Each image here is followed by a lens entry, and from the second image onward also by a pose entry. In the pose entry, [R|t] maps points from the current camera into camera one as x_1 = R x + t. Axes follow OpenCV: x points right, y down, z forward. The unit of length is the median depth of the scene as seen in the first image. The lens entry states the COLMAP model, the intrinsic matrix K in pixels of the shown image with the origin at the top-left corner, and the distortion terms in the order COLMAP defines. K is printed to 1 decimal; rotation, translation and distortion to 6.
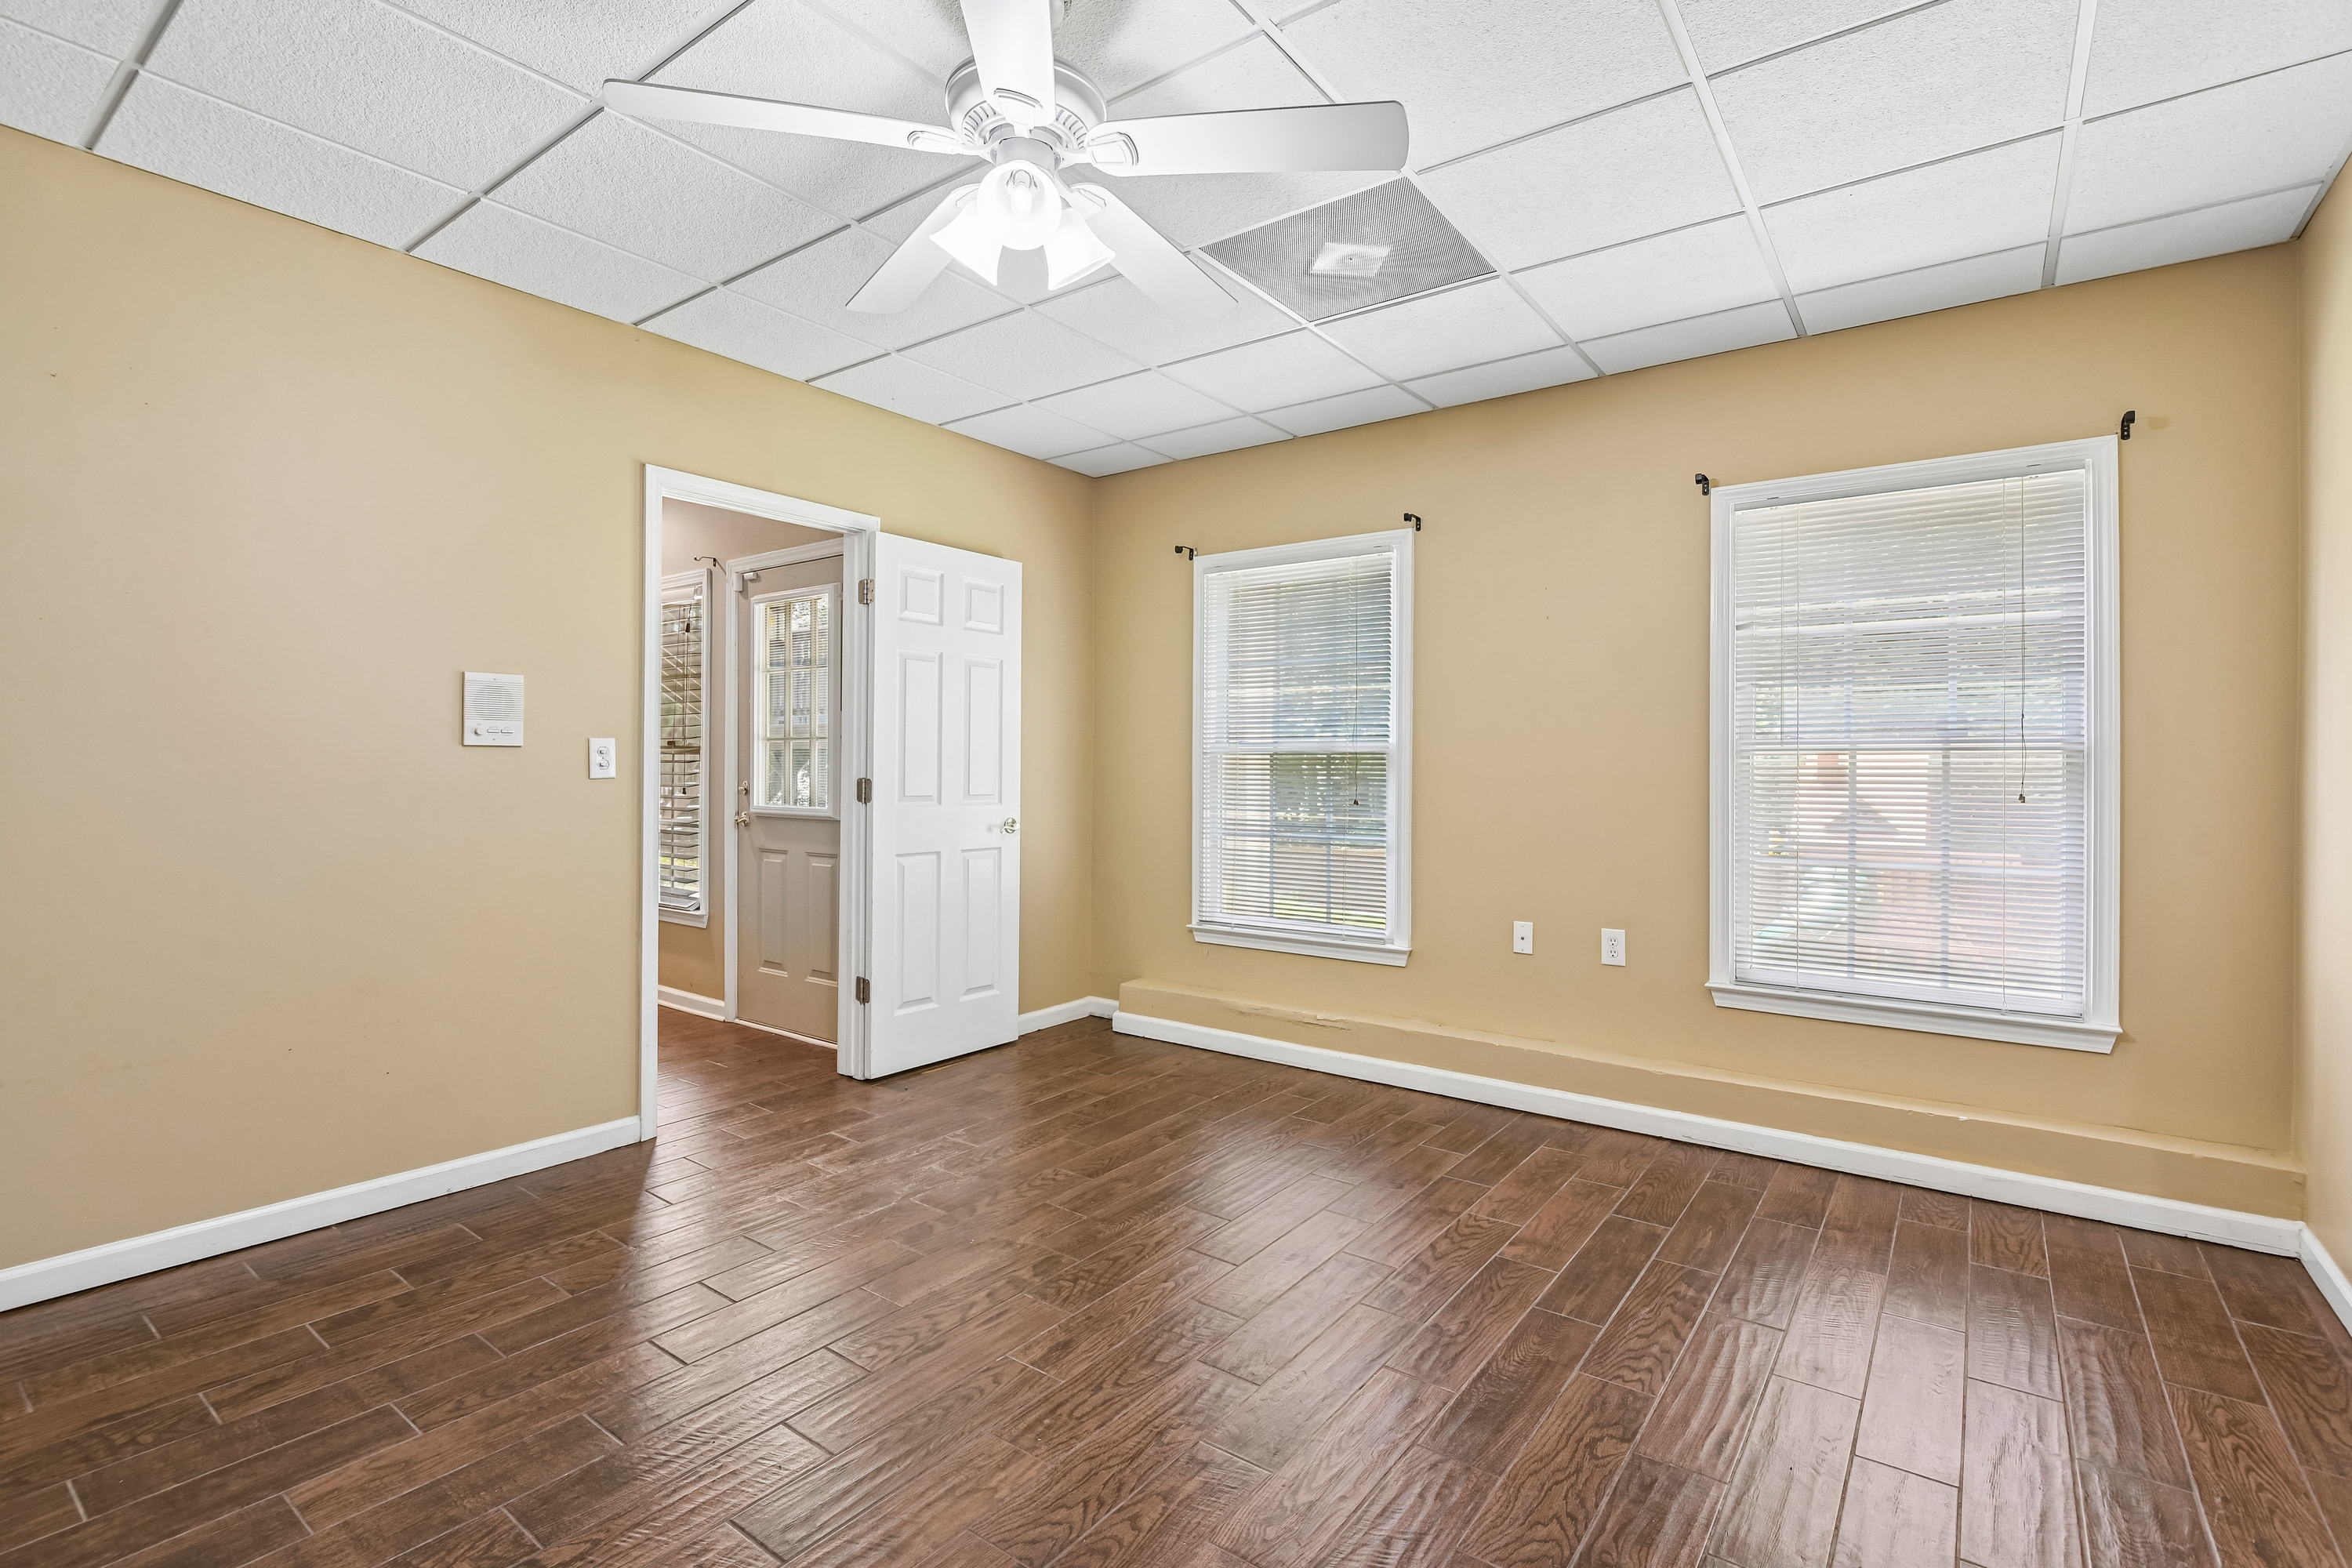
lens RADIAL K [[1072.3, 0, 1179.8], [0, 1072.3, 778.5], [0, 0, 1]] dist [-0.007481, -0.006262]
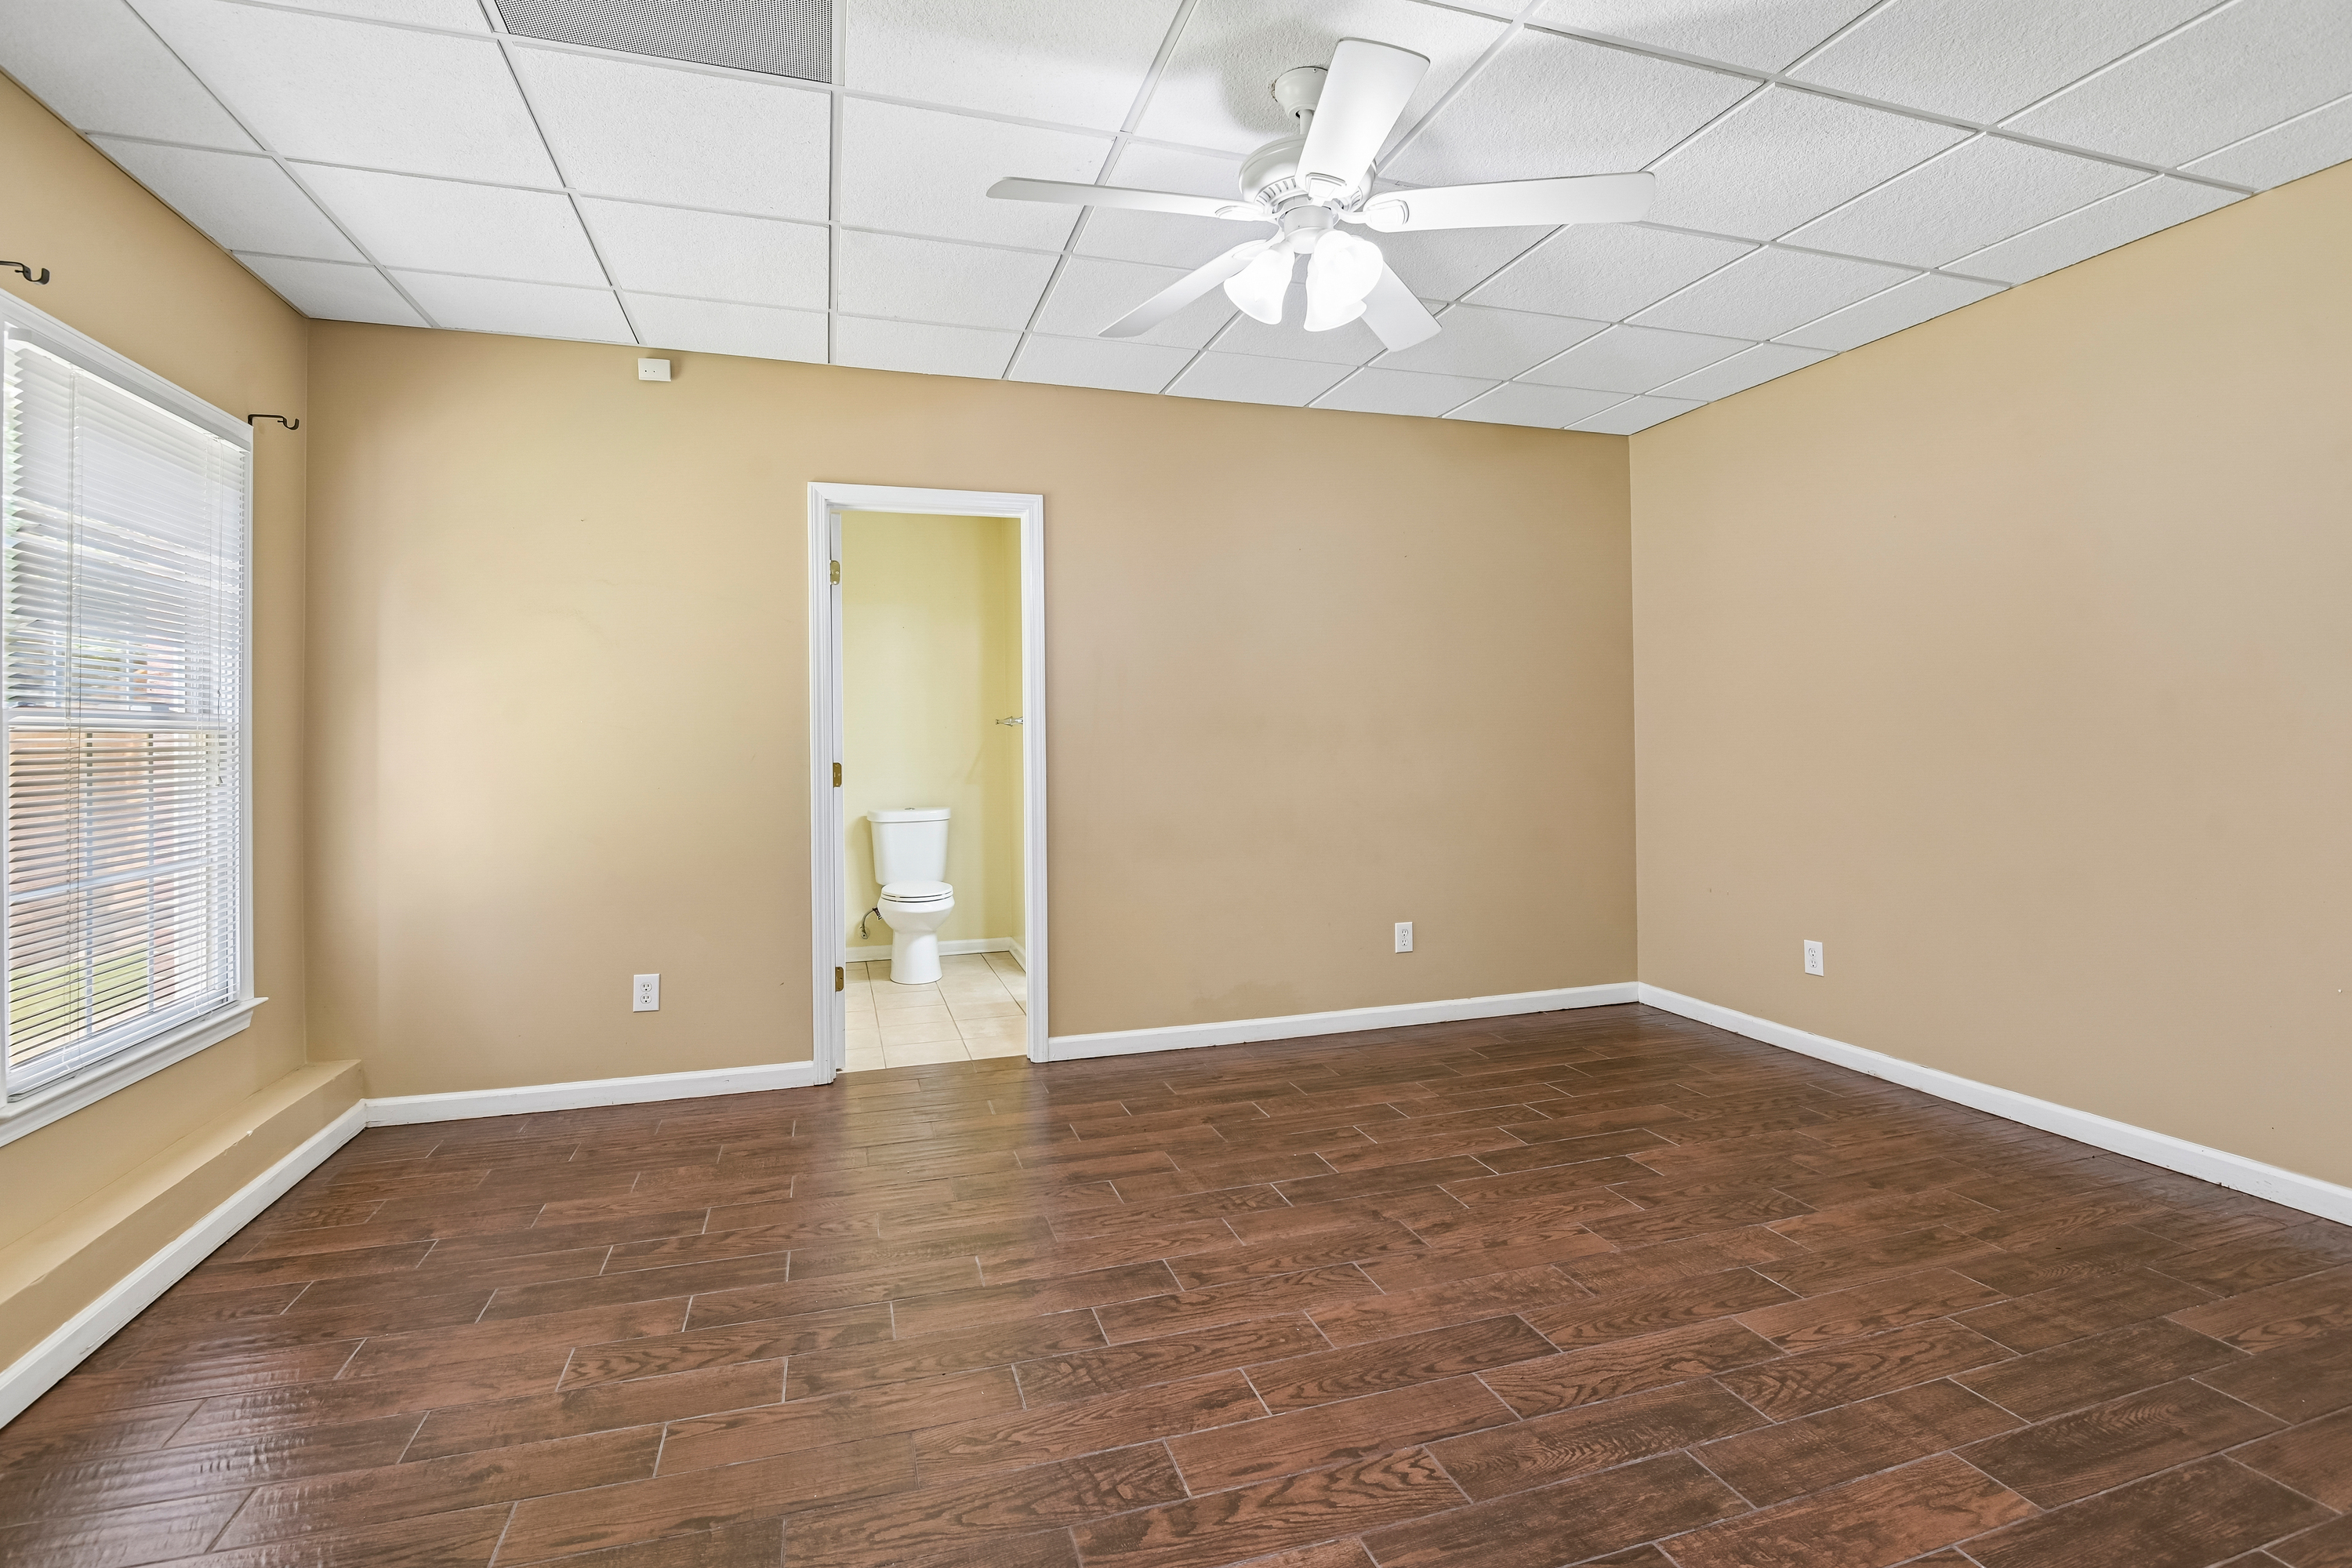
lens RADIAL K [[1094.7, 0, 1182.8], [0, 1094.7, 788.6], [0, 0, 1]] dist [-0.002035, -0.009646]
pose [[-0.812842, -0.017440, 0.582224, -0.532792], [0.011248, 0.998895, 0.045624, -0.011861], [-0.582376, 0.043634, -0.811748, 1.513304]]
